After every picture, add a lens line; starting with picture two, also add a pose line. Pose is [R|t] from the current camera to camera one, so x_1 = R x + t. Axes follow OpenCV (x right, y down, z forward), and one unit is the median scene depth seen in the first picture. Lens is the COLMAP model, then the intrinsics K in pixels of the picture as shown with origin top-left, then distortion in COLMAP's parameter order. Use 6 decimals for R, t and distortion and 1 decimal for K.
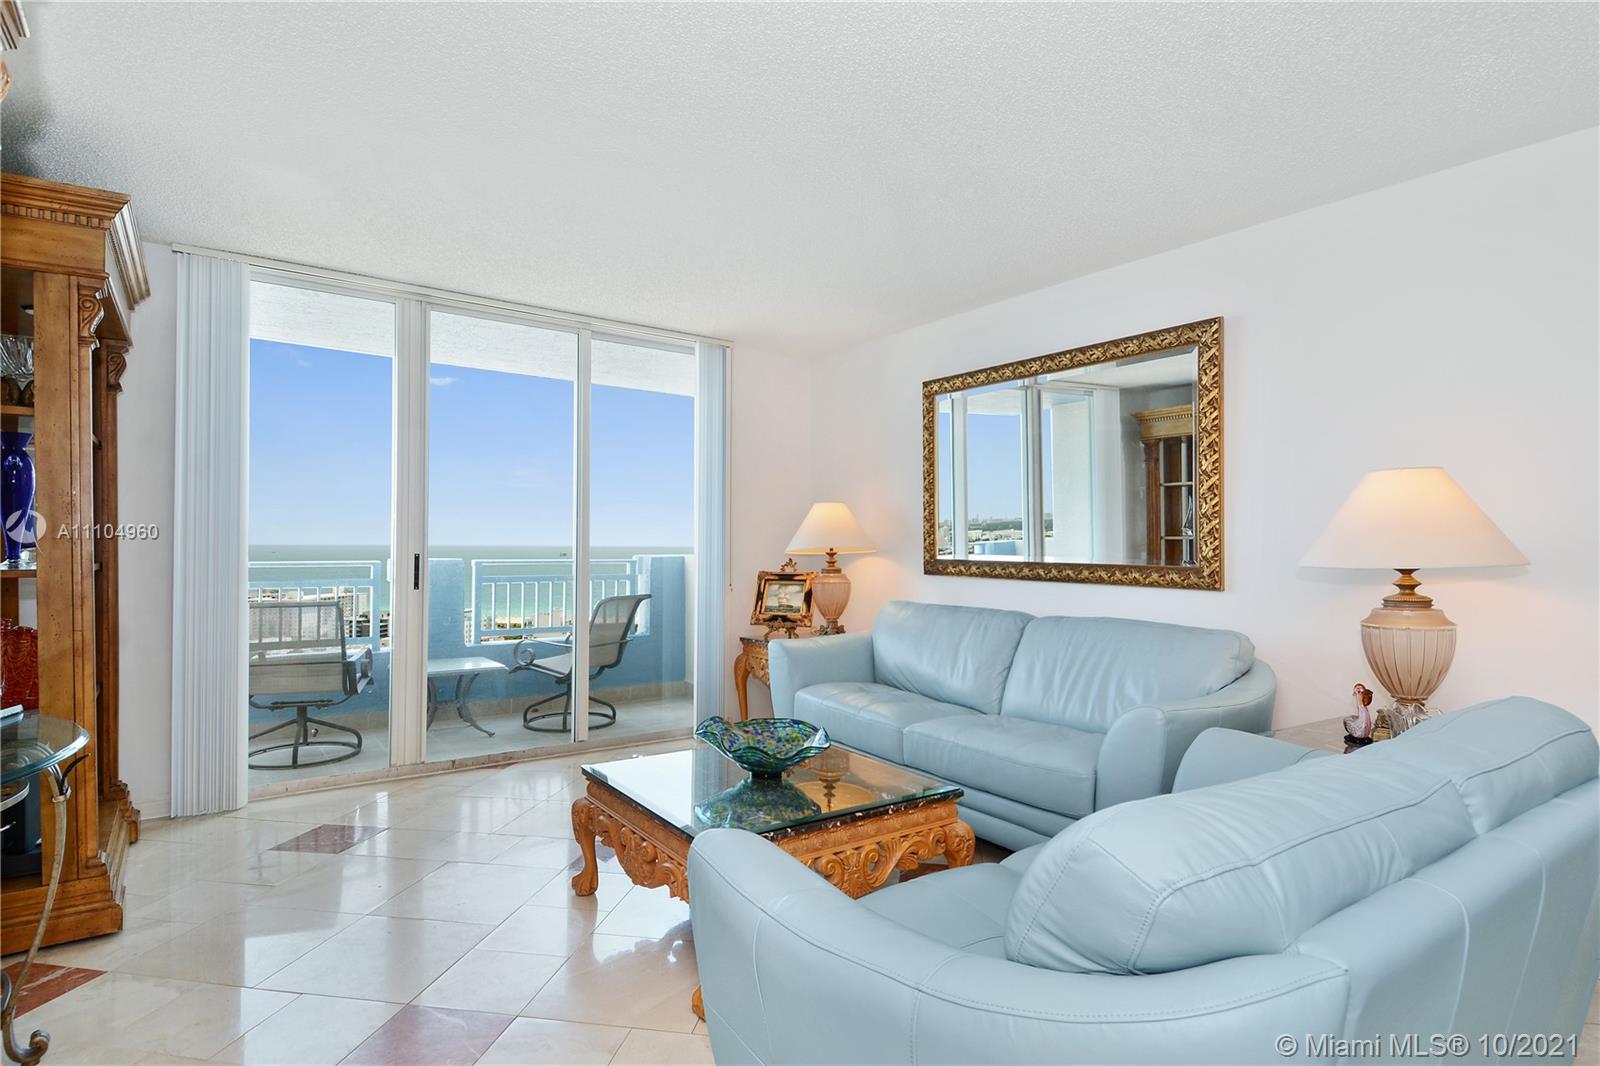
lens RADIAL K [[849.6, 0, 790.4], [0, 849.6, 537.0], [0, 0, 1]] dist [0.015460, -0.000936]
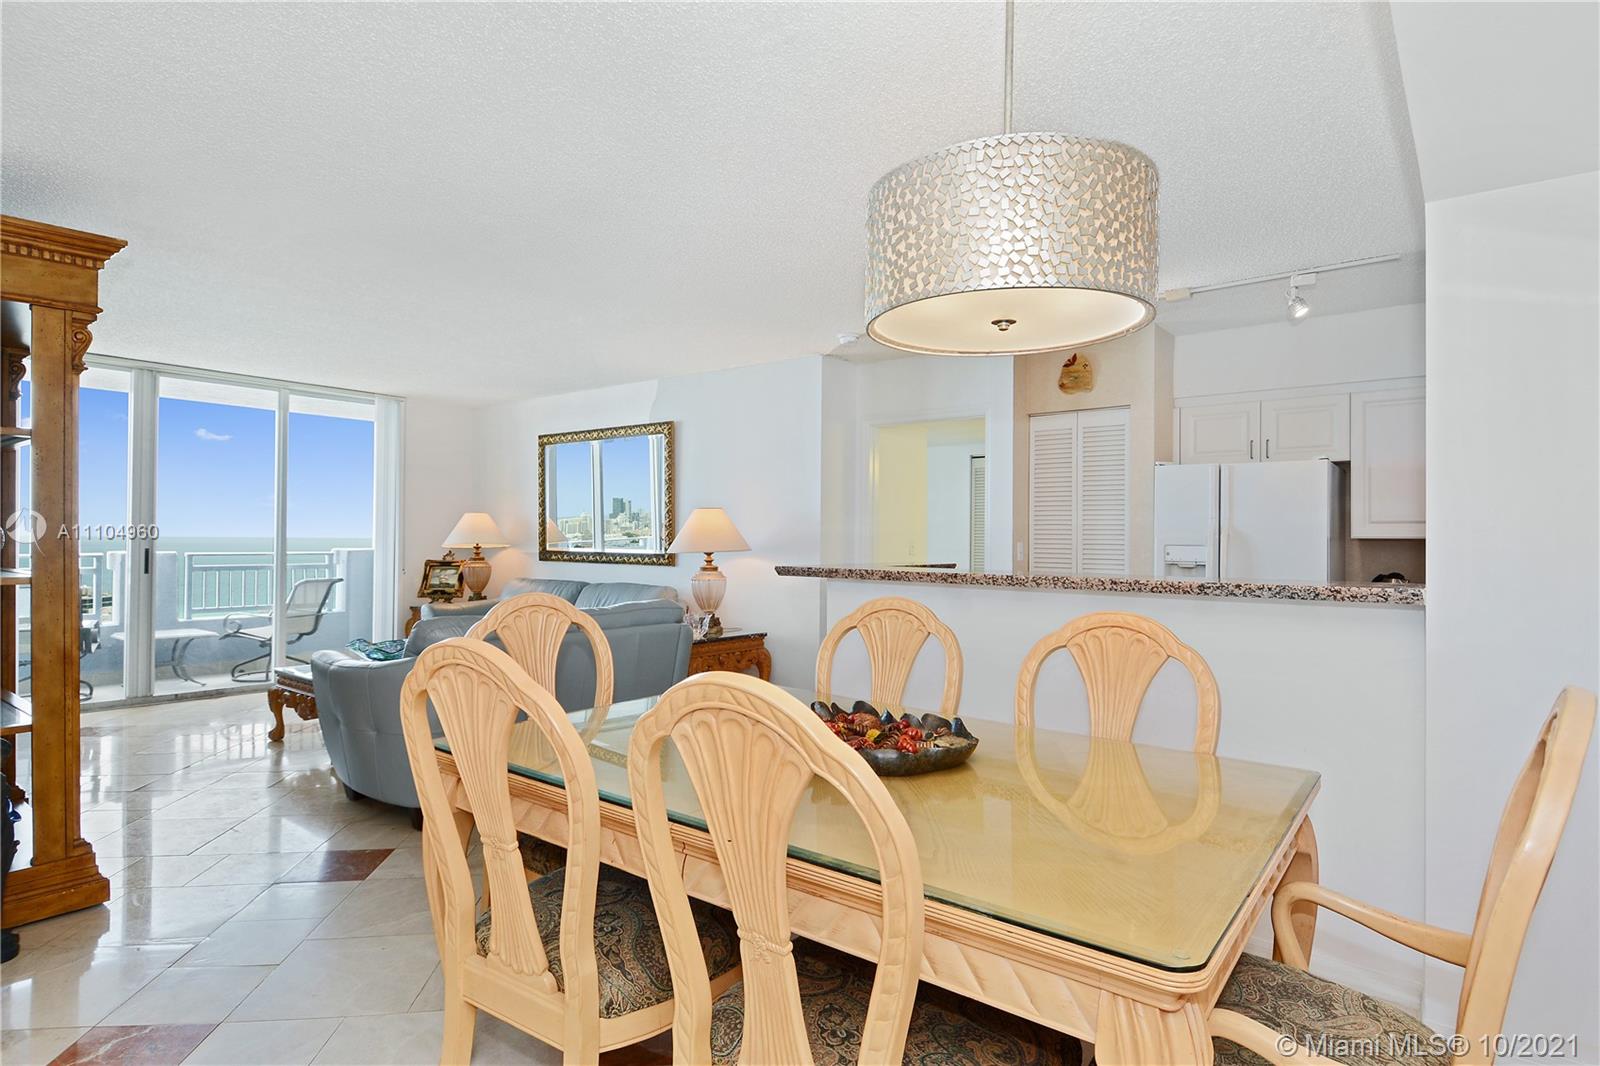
lens RADIAL K [[849.6, 0, 812.5], [0, 849.6, 526.4], [0, 0, 1]] dist [0.015460, -0.000936]
pose [[0.952792, 0.004521, 0.303591, 0.152327], [-0.002817, 0.999978, -0.006052, -0.009335], [-0.303612, 0.004911, 0.952783, -0.581150]]
